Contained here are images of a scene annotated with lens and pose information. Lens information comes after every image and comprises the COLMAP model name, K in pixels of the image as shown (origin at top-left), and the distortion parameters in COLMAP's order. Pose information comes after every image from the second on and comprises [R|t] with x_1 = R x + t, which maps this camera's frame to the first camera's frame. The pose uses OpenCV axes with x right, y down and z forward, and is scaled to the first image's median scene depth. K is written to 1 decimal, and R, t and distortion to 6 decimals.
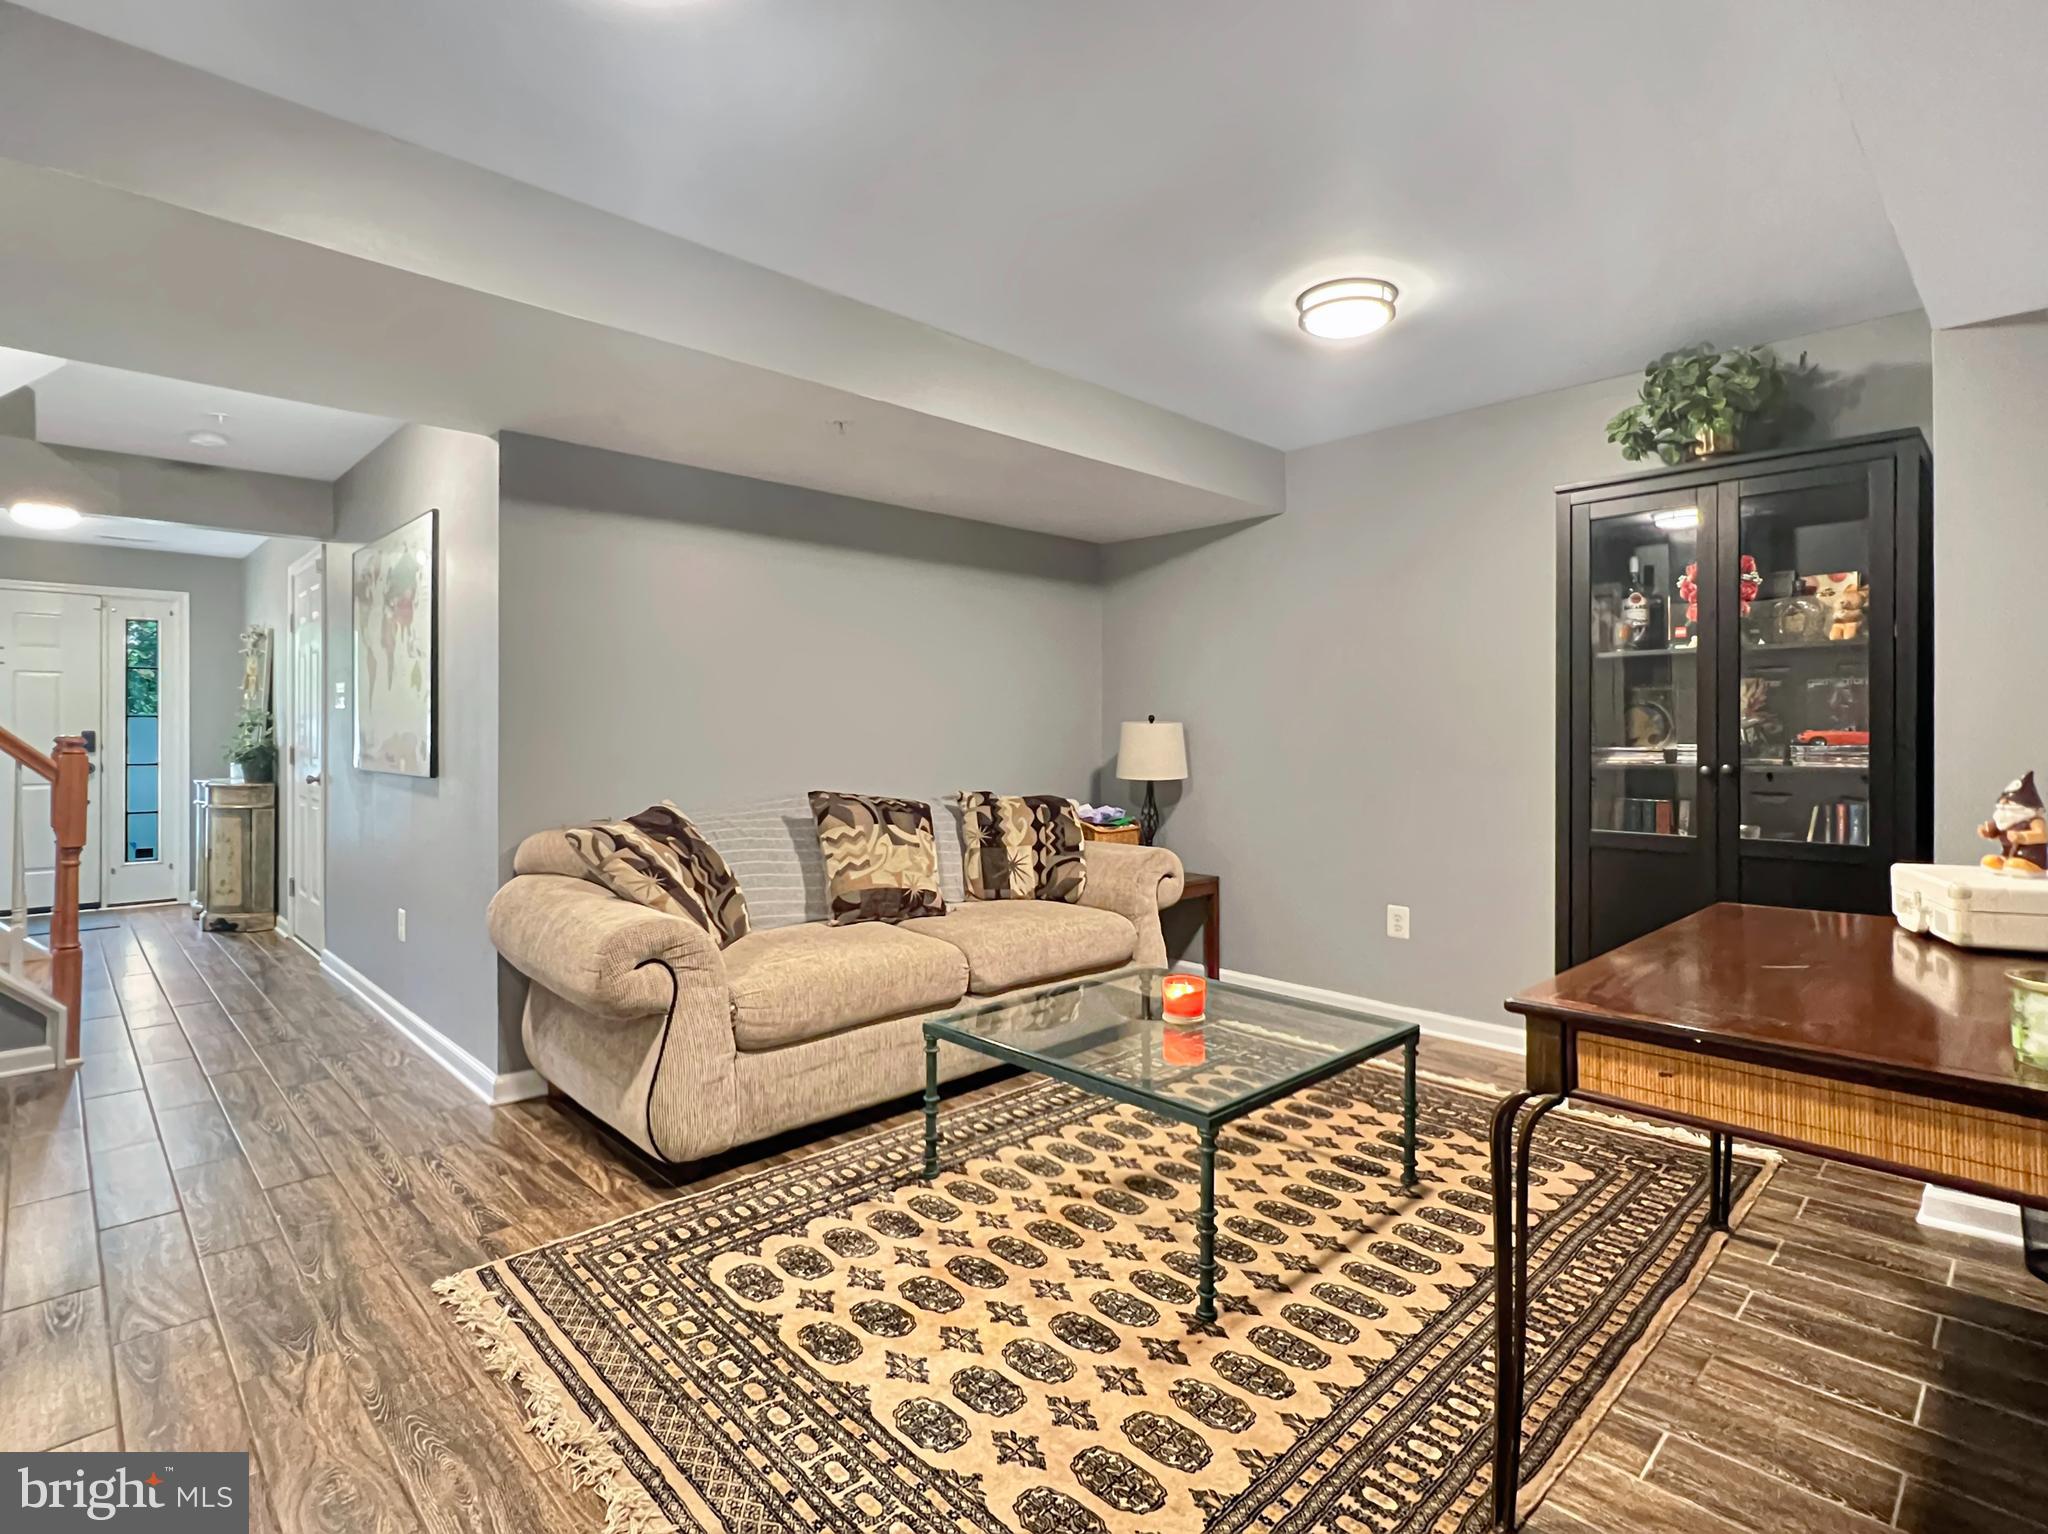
lens RADIAL K [[1021.2, 0, 1014.0], [0, 1021.2, 745.2], [0, 0, 1]] dist [-0.003968, 0.000161]
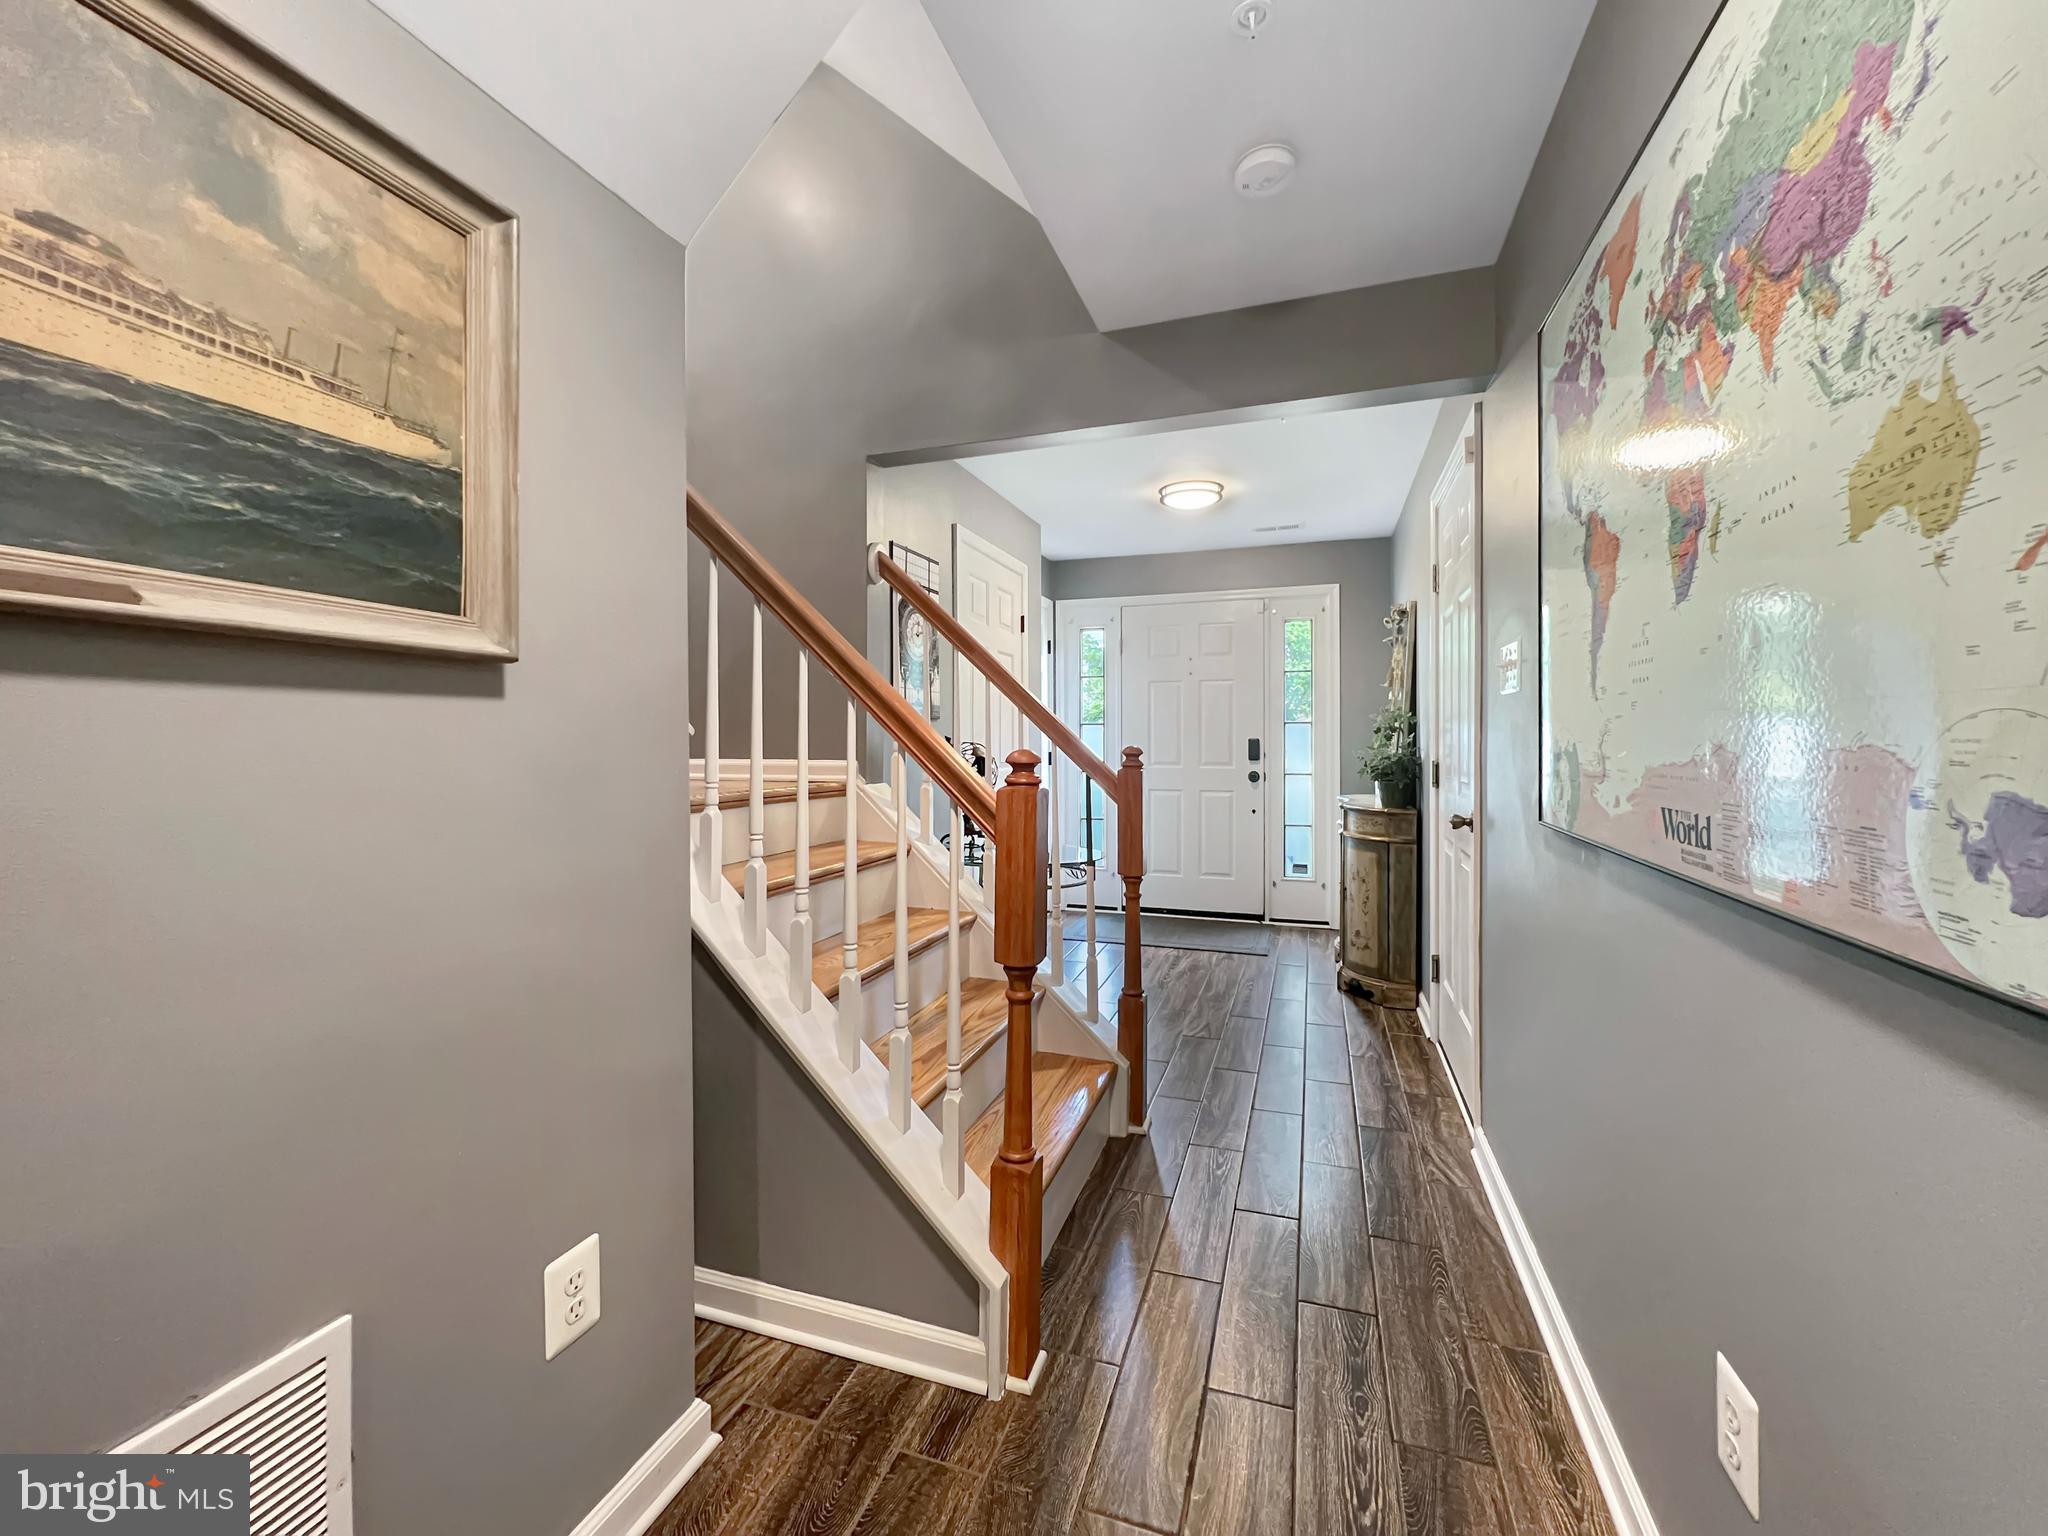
lens RADIAL K [[826.5, 0, 1024.4], [0, 826.5, 745.3], [0, 0, 1]] dist [0.001180, -0.000002]
pose [[0.451676, -0.001707, -0.892180, -0.340730], [0.000878, 0.999999, -0.001469, -0.008565], [0.892181, -0.000120, 0.451677, 0.506507]]
